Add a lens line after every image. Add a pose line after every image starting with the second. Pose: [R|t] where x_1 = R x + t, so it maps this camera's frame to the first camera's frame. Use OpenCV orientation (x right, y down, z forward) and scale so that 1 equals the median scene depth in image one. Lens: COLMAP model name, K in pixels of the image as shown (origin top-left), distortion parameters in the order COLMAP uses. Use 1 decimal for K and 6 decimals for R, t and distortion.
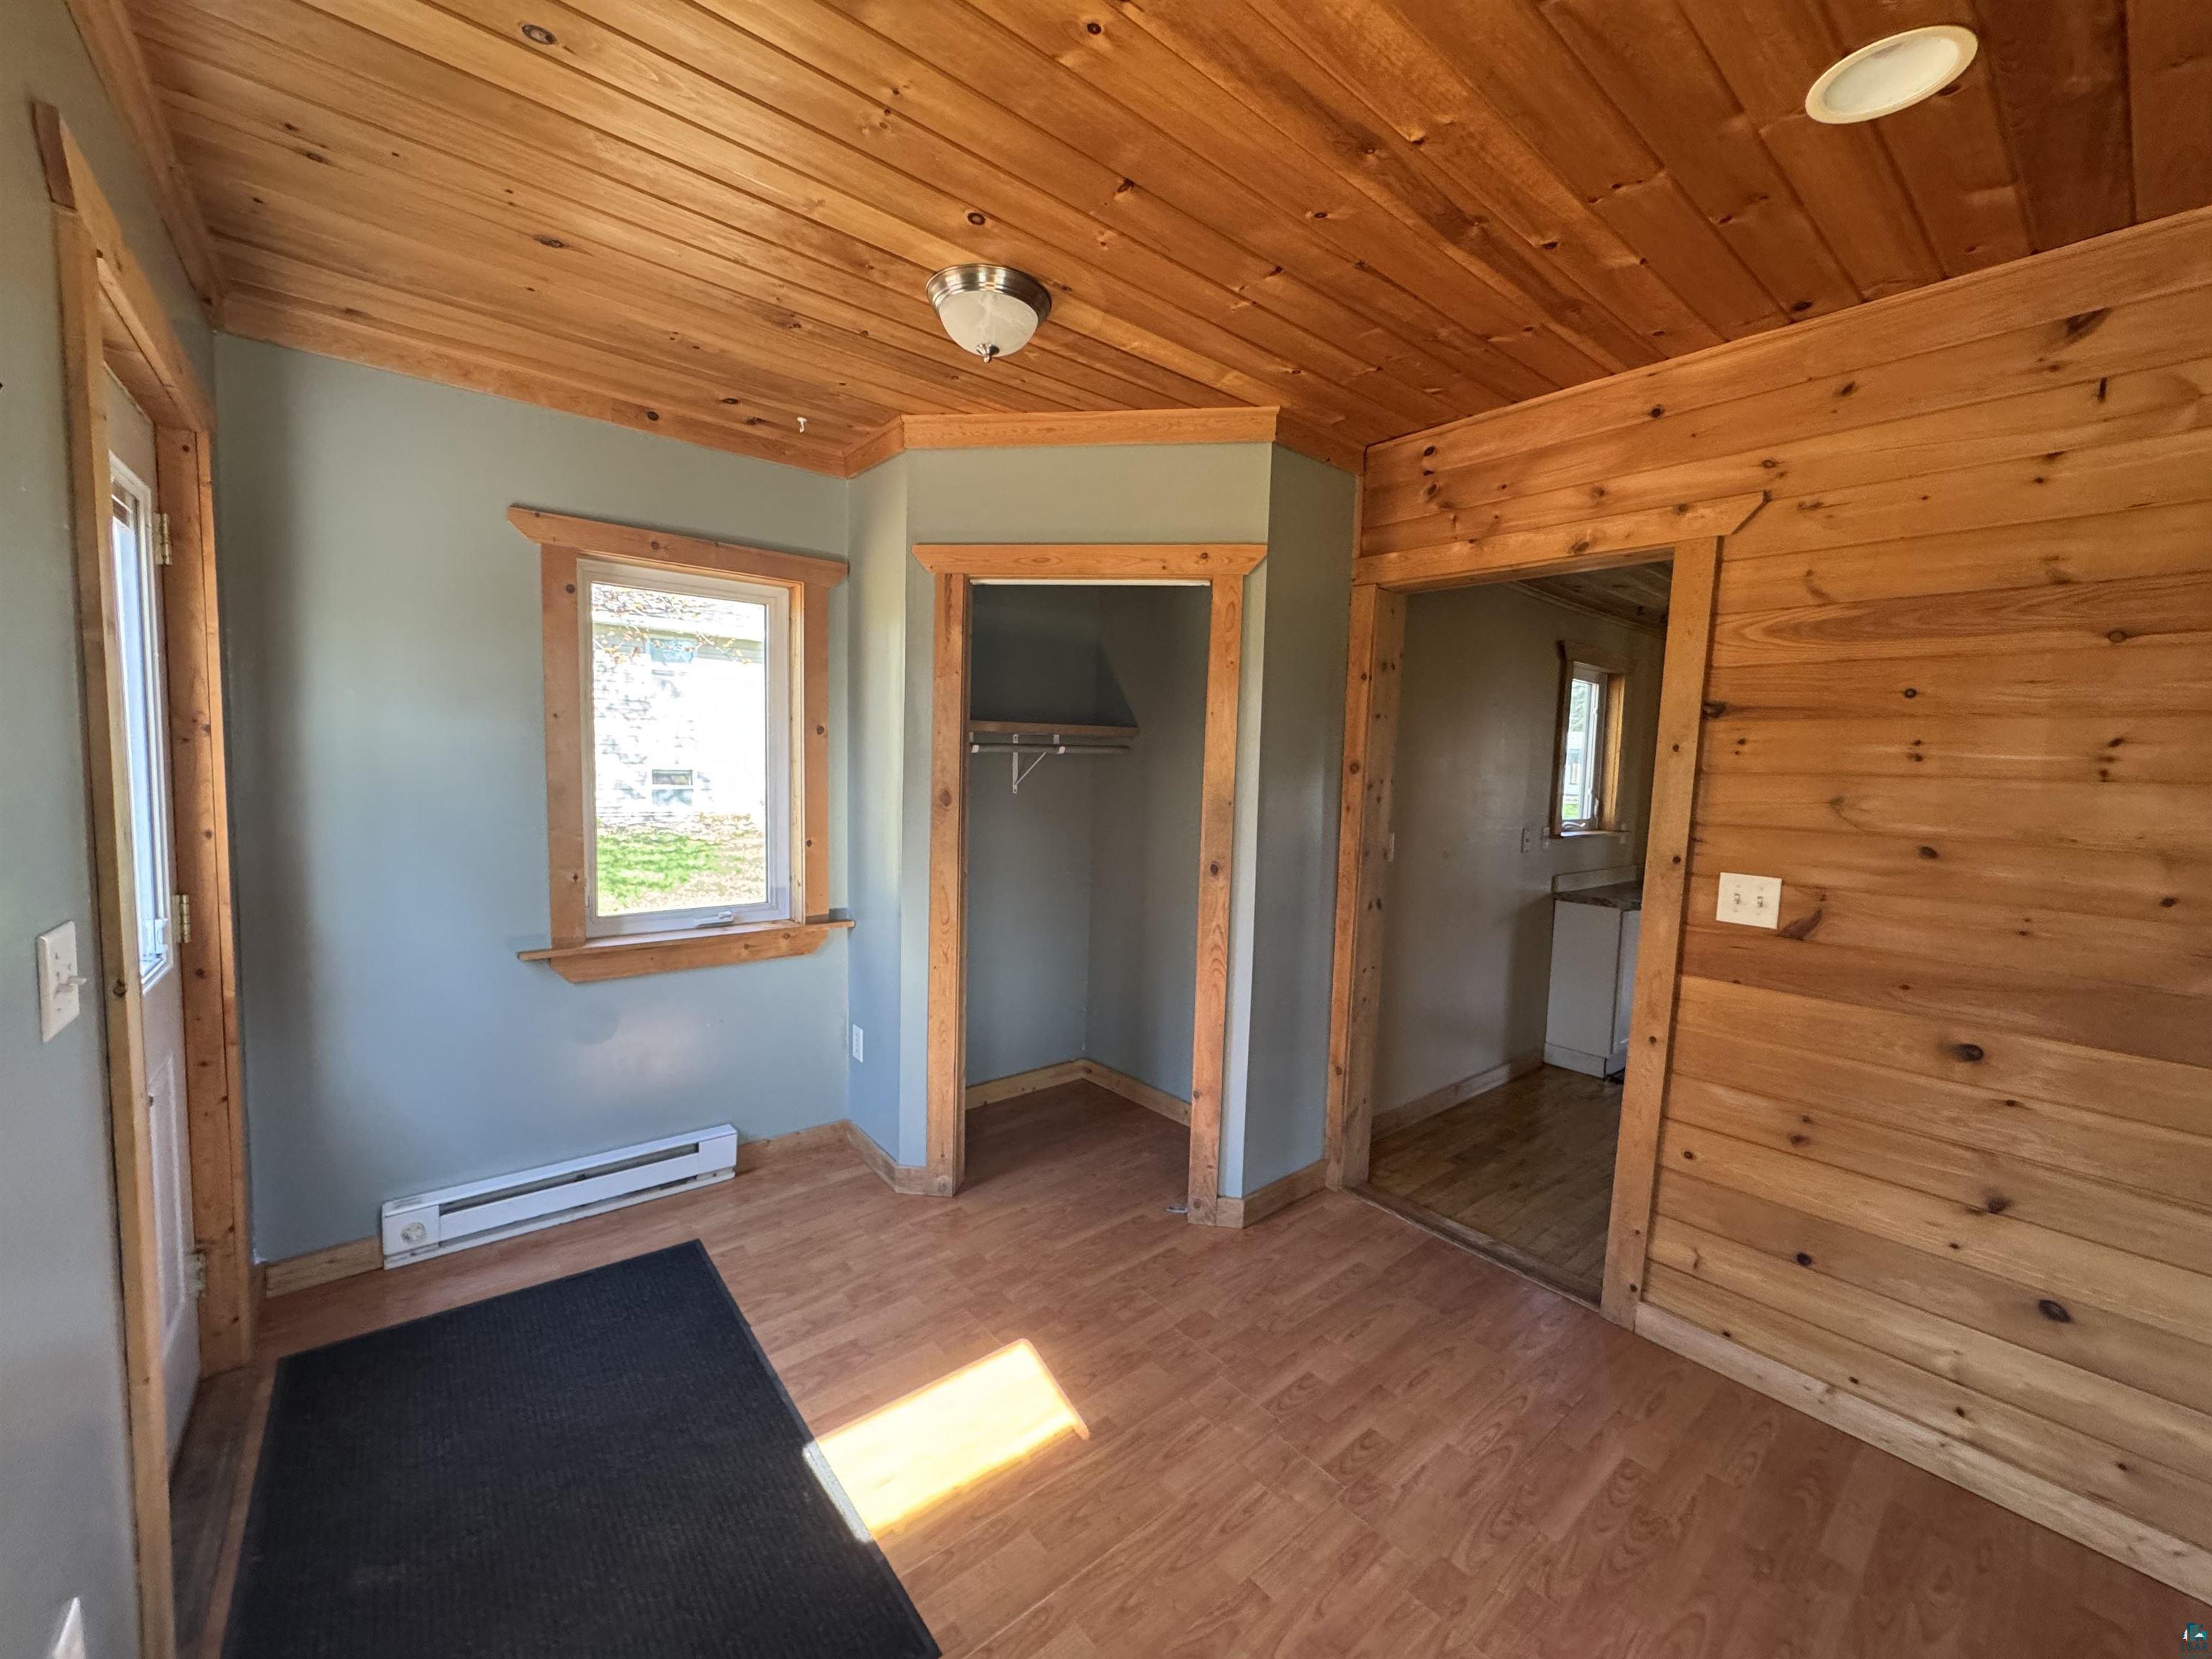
lens RADIAL K [[879.3, 0, 1103.6], [0, 879.3, 825.8], [0, 0, 1]] dist [-0.002081, 0.000358]
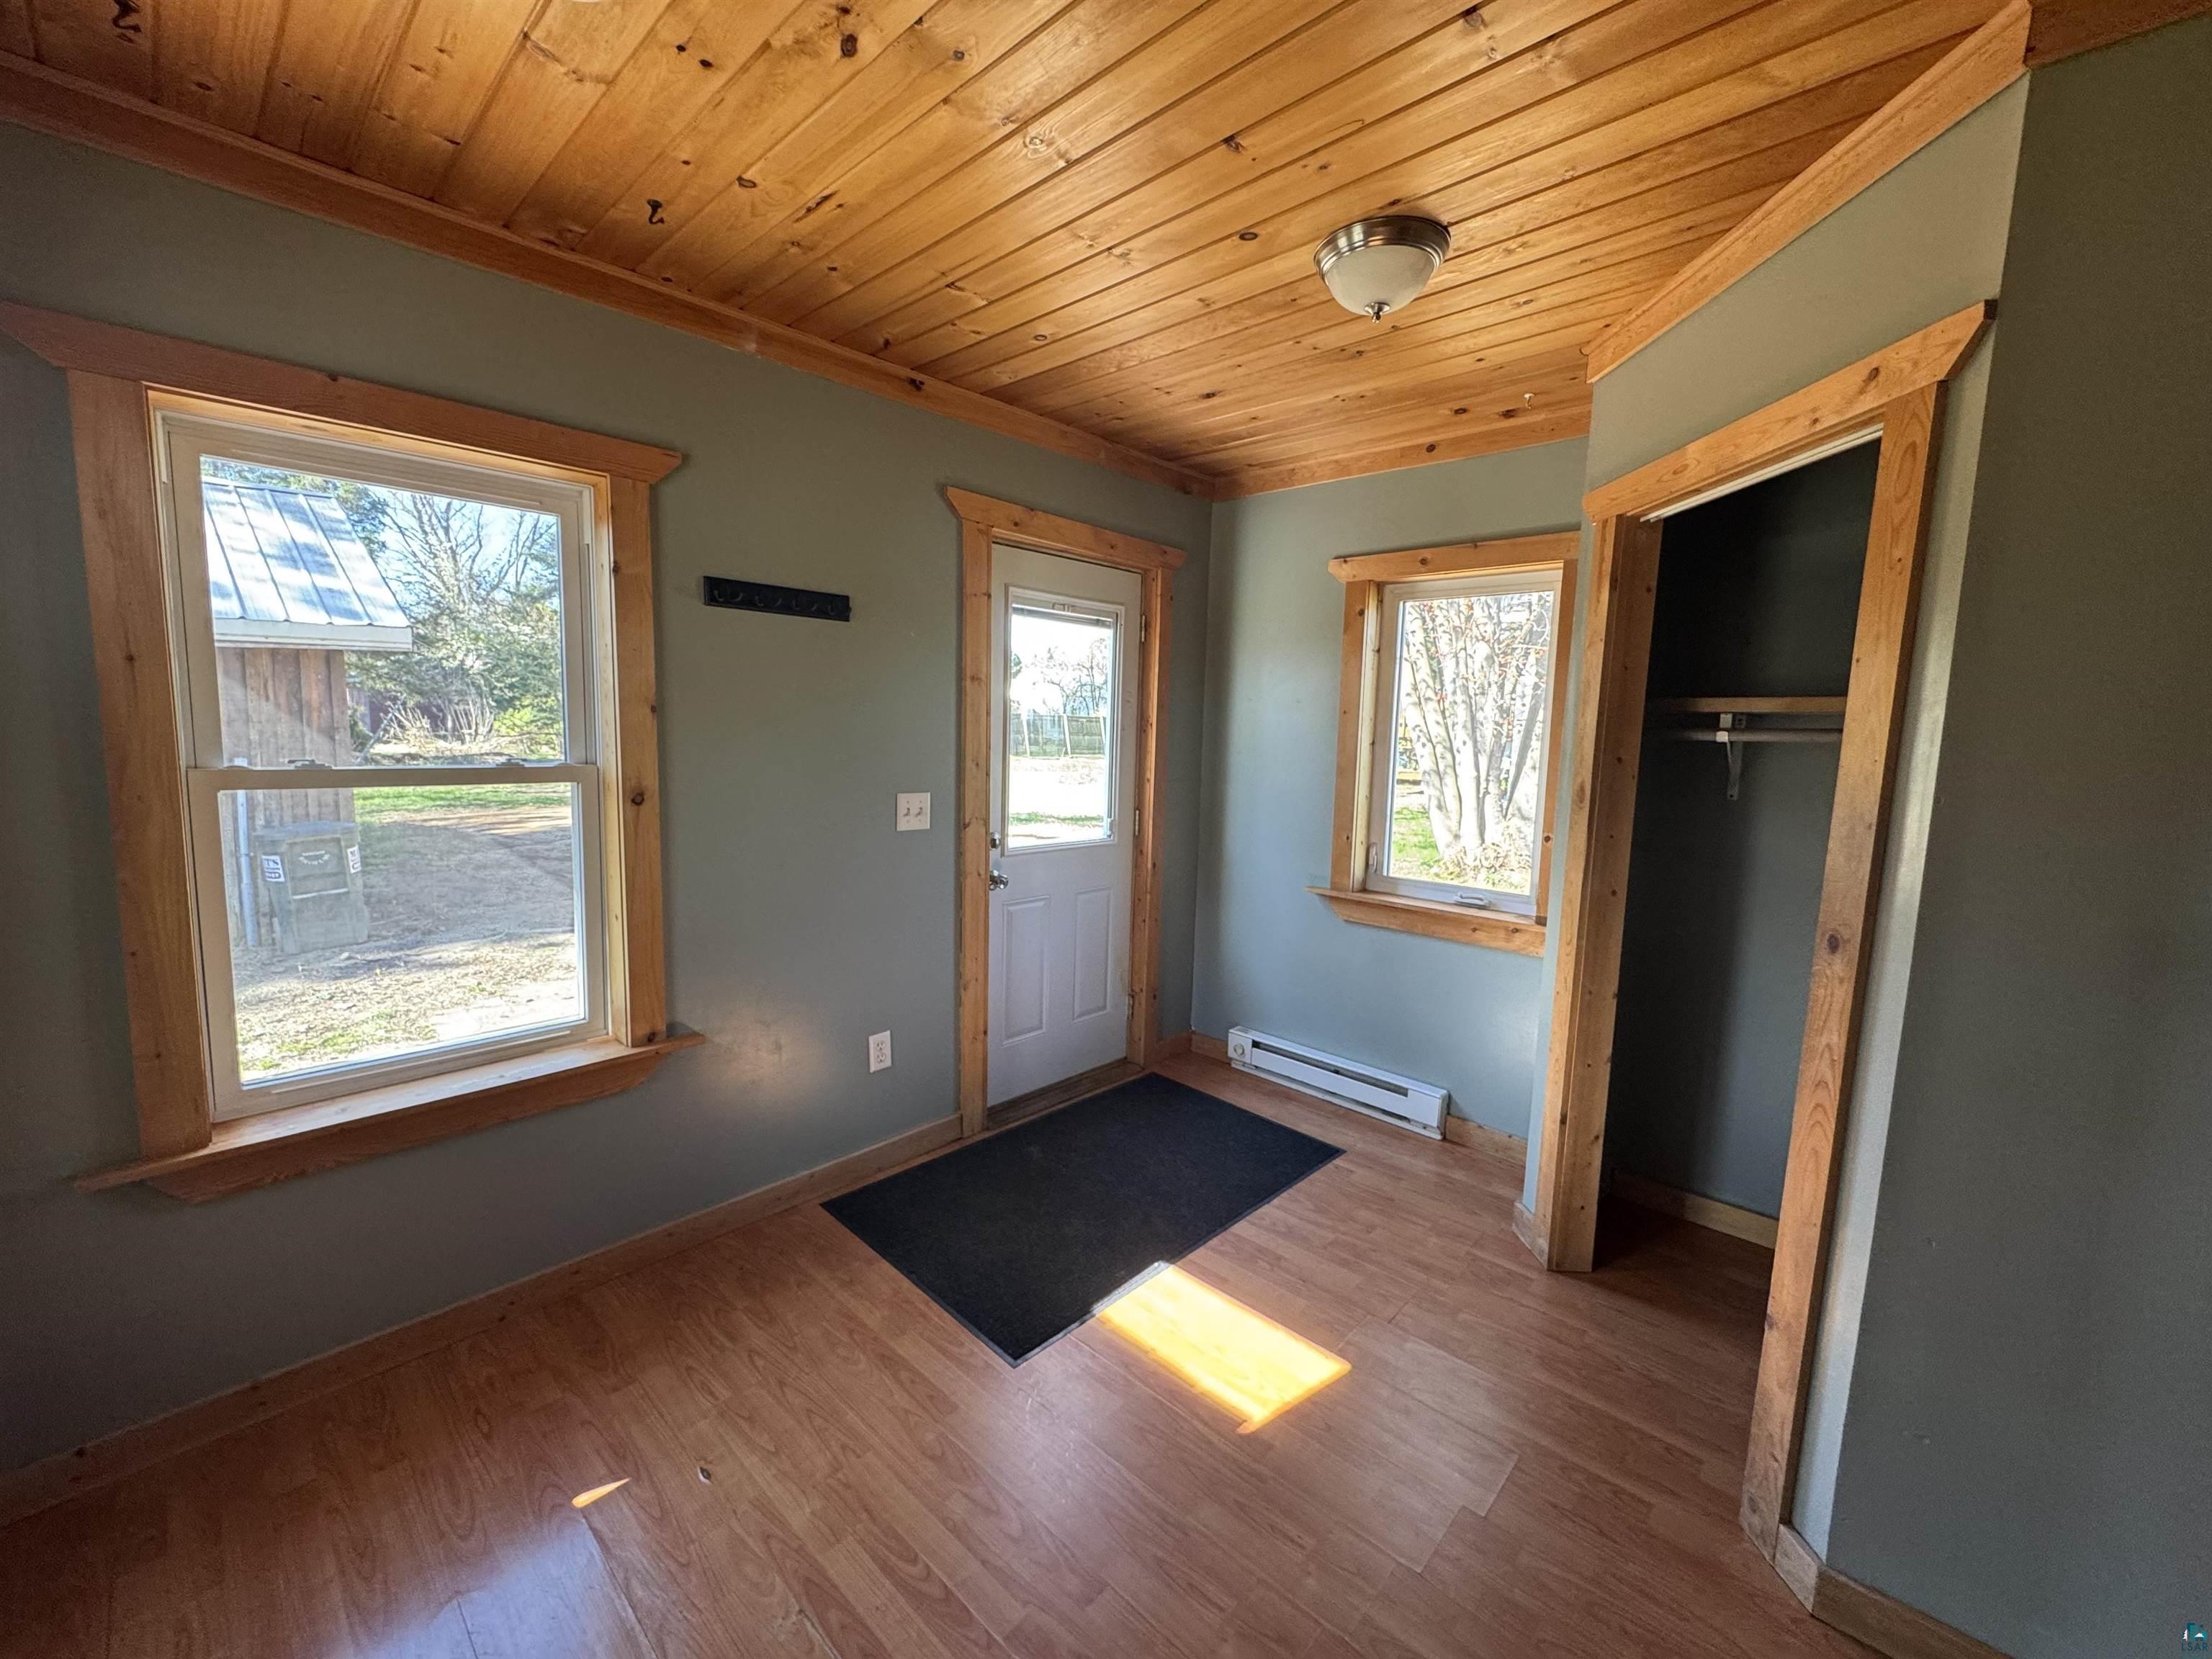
lens RADIAL K [[879.3, 0, 1103.6], [0, 879.3, 825.8], [0, 0, 1]] dist [-0.002081, 0.000358]
pose [[0.120390, 0.087458, -0.988867, 0.633544], [-0.101783, 0.991950, 0.075339, -0.019630], [0.987495, 0.091579, 0.128323, 0.487219]]
